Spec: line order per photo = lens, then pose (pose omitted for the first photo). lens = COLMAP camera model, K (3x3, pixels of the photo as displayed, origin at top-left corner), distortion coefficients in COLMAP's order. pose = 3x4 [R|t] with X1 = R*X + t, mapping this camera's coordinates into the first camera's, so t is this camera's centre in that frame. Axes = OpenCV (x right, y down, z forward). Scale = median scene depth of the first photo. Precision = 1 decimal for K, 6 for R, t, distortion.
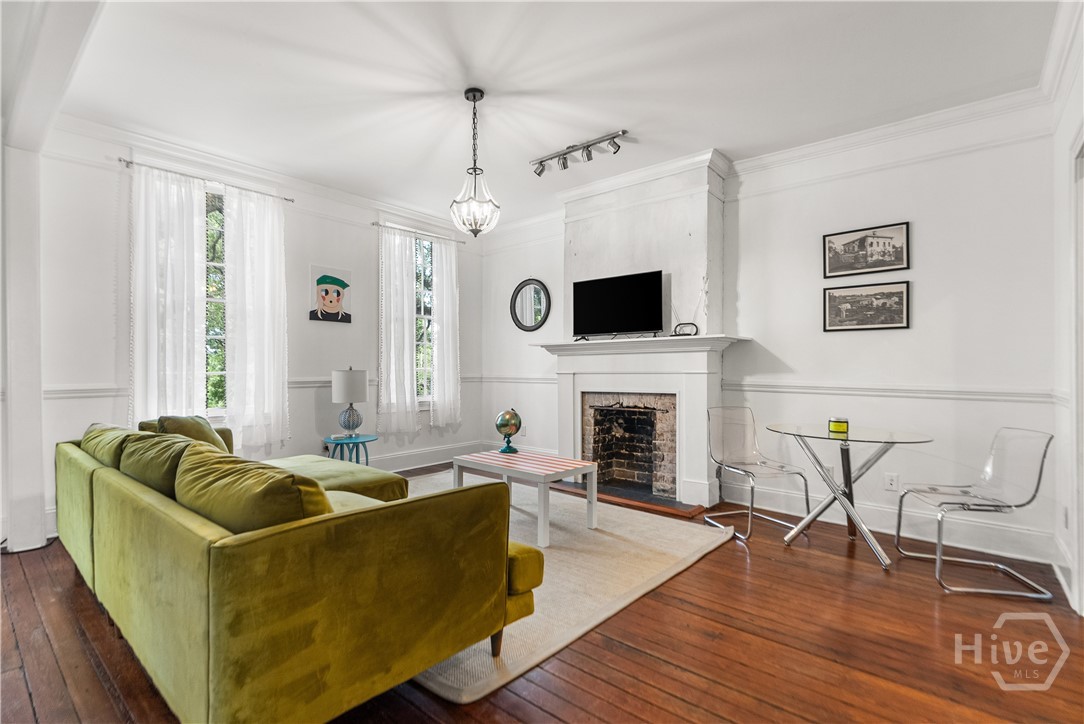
lens RADIAL K [[511.9, 0, 538.5], [0, 511.9, 367.1], [0, 0, 1]] dist [-0.016558, 0.000500]
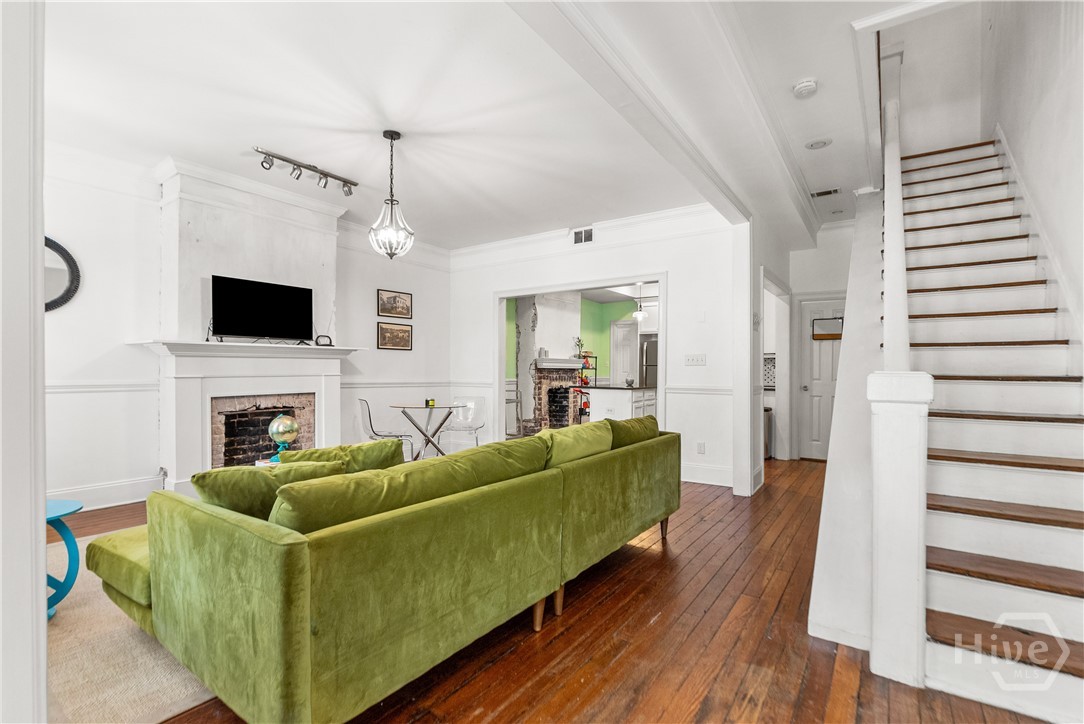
lens RADIAL K [[498.0, 0, 544.8], [0, 498.0, 369.2], [0, 0, 1]] dist [-0.004343, 0.003313]
pose [[-0.107169, 0.002673, 0.994237, -0.954216], [-0.005236, 0.999981, -0.003253, -0.002052], [-0.994227, -0.005554, -0.107153, 0.575560]]
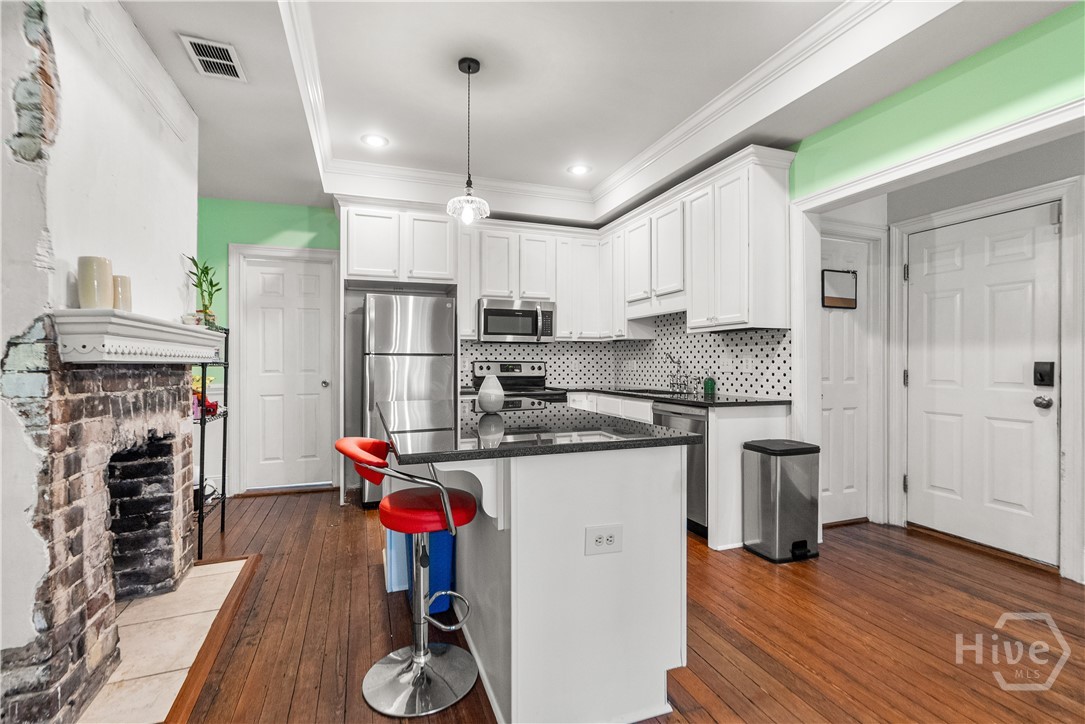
lens RADIAL K [[498.5, 0, 538.4], [0, 498.5, 360.8], [0, 0, 1]] dist [-0.004343, 0.003313]
pose [[-0.872596, 0.005817, 0.488408, 0.457666], [0.005095, 0.999983, -0.002808, -0.011219], [-0.488416, 0.000038, -0.872611, 0.546493]]
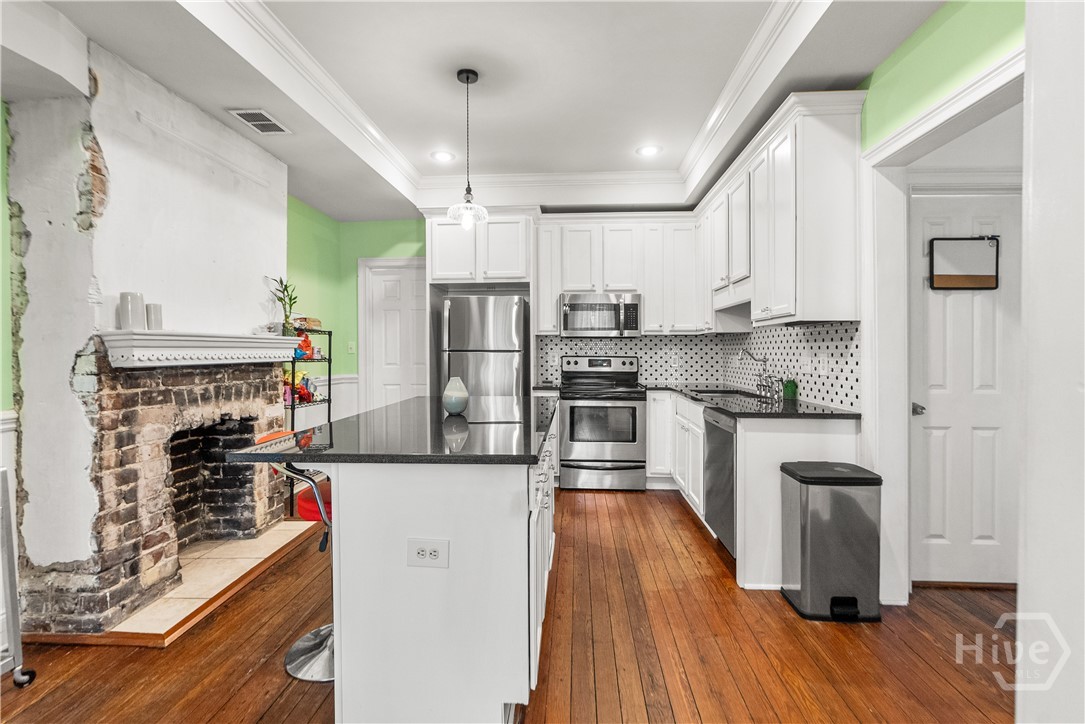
lens RADIAL K [[498.5, 0, 541.3], [0, 498.5, 354.0], [0, 0, 1]] dist [-0.004343, 0.003313]
pose [[-0.599890, -0.002452, 0.800079, 0.254375], [0.006221, 0.999951, 0.007729, -0.028159], [-0.800059, 0.009614, -0.599845, 0.352262]]
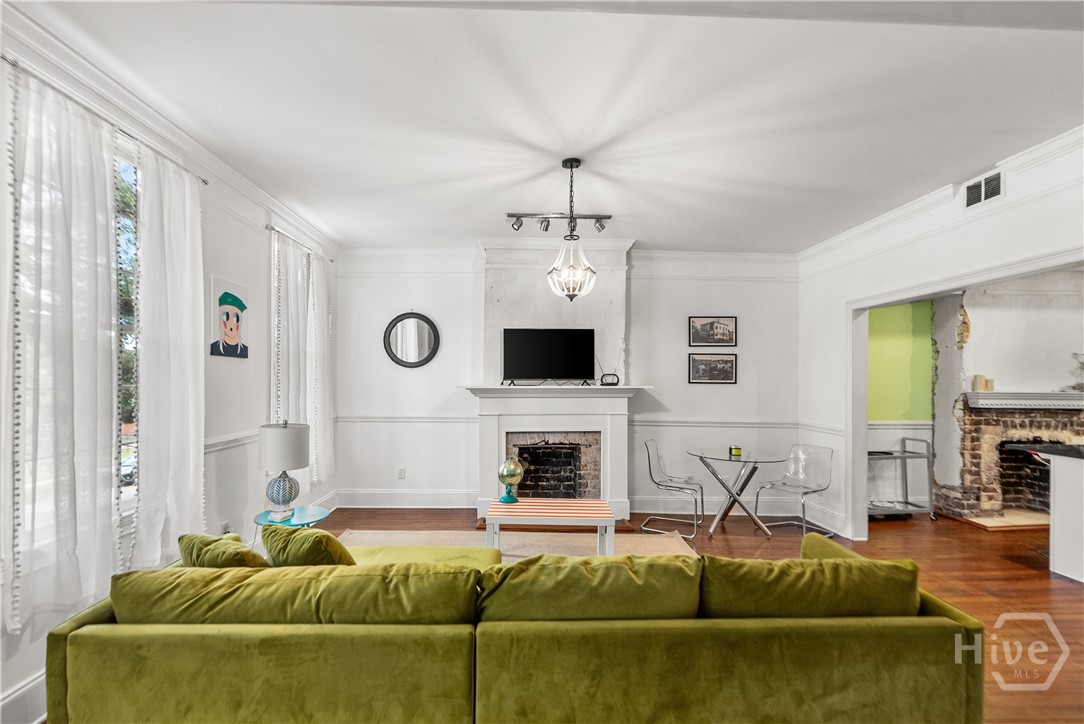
lens RADIAL K [[498.0, 0, 539.1], [0, 498.0, 377.1], [0, 0, 1]] dist [-0.004343, 0.003313]
pose [[0.734837, 0.006627, 0.678211, -0.637265], [-0.009883, 0.999951, 0.000937, -0.075604], [-0.678171, -0.007391, 0.734867, 0.222990]]
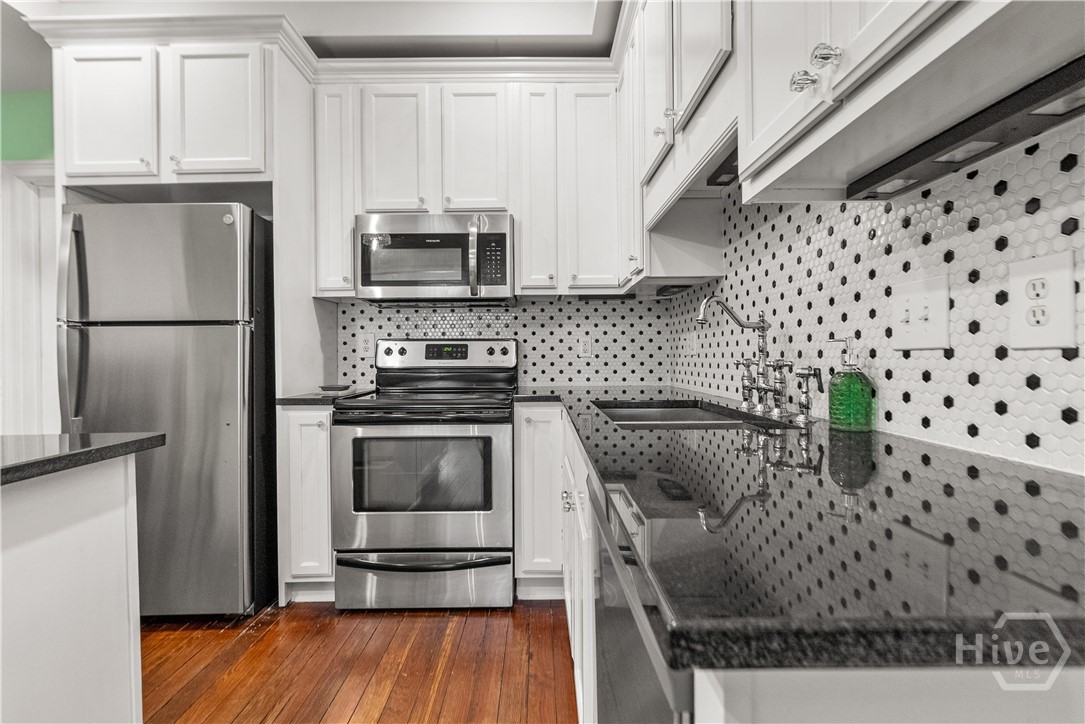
lens RADIAL K [[498.5, 0, 537.8], [0, 498.5, 357.4], [0, 0, 1]] dist [-0.004343, 0.003313]
pose [[-0.654416, 0.006667, 0.756106, 0.543391], [0.014897, 0.999881, 0.004078, 0.008167], [-0.755988, 0.013932, -0.654437, -0.114411]]
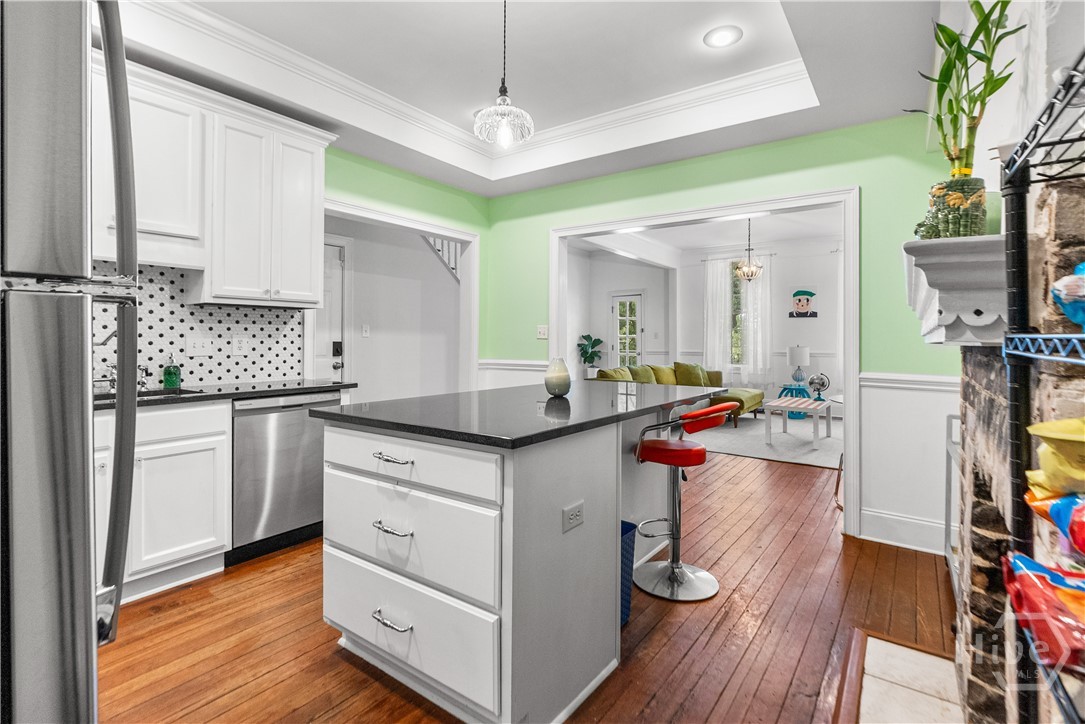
lens RADIAL K [[498.5, 0, 544.5], [0, 498.5, 341.7], [0, 0, 1]] dist [-0.004343, 0.003313]
pose [[0.083530, 0.010742, -0.996447, 1.302047], [-0.008776, 0.999911, 0.010044, -0.022333], [0.996467, 0.007906, 0.083616, 0.026393]]
